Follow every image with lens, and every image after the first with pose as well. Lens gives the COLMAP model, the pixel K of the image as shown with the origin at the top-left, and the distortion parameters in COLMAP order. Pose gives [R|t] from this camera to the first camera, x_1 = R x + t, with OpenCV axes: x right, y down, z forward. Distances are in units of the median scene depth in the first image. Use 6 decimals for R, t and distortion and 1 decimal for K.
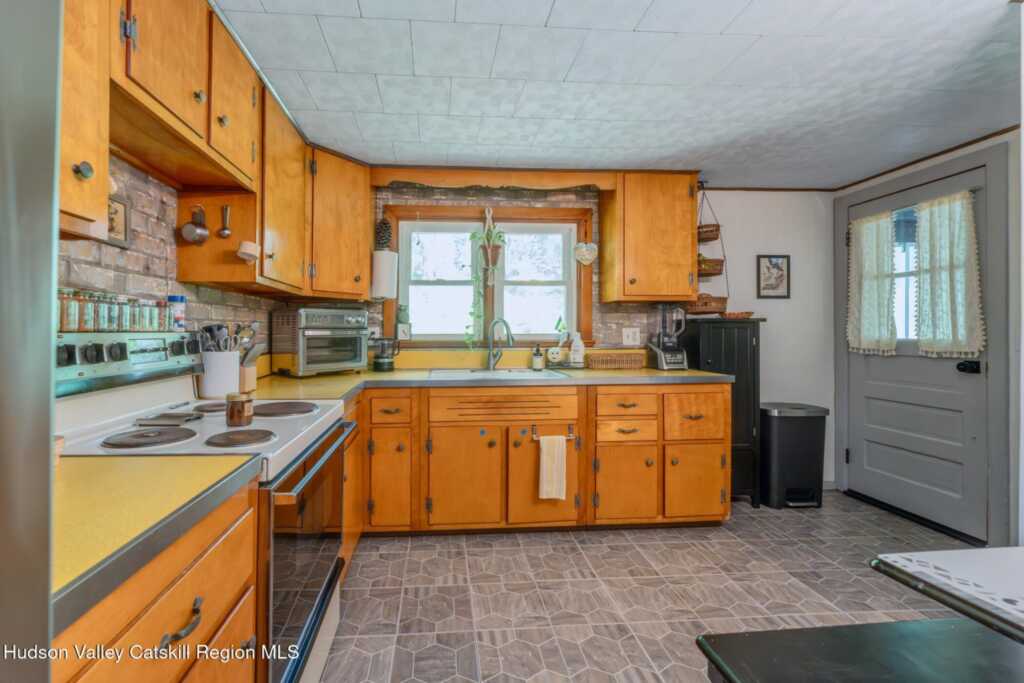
lens RADIAL K [[428.5, 0, 458.8], [0, 428.5, 334.0], [0, 0, 1]] dist [-0.001143, -0.000228]
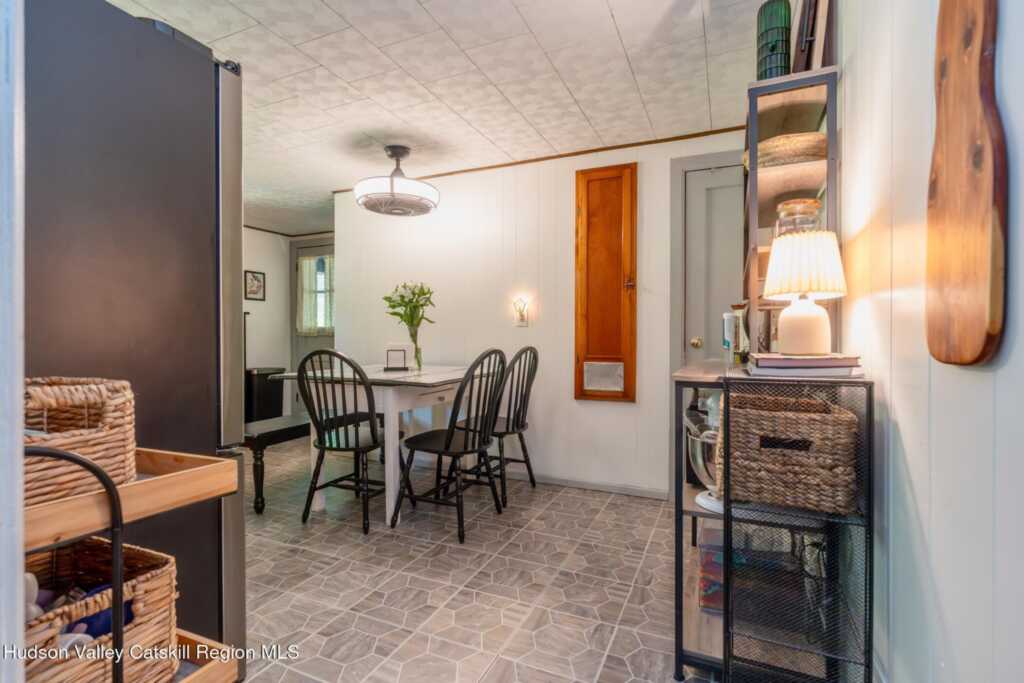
lens RADIAL K [[480.9, 0, 505.4], [0, 480.9, 346.2], [0, 0, 1]] dist [0.003018, 0.000116]
pose [[0.474606, -0.014249, 0.880083, -0.393109], [0.001574, 0.999881, 0.015339, 0.062514], [-0.880197, -0.005895, 0.474572, -0.667091]]
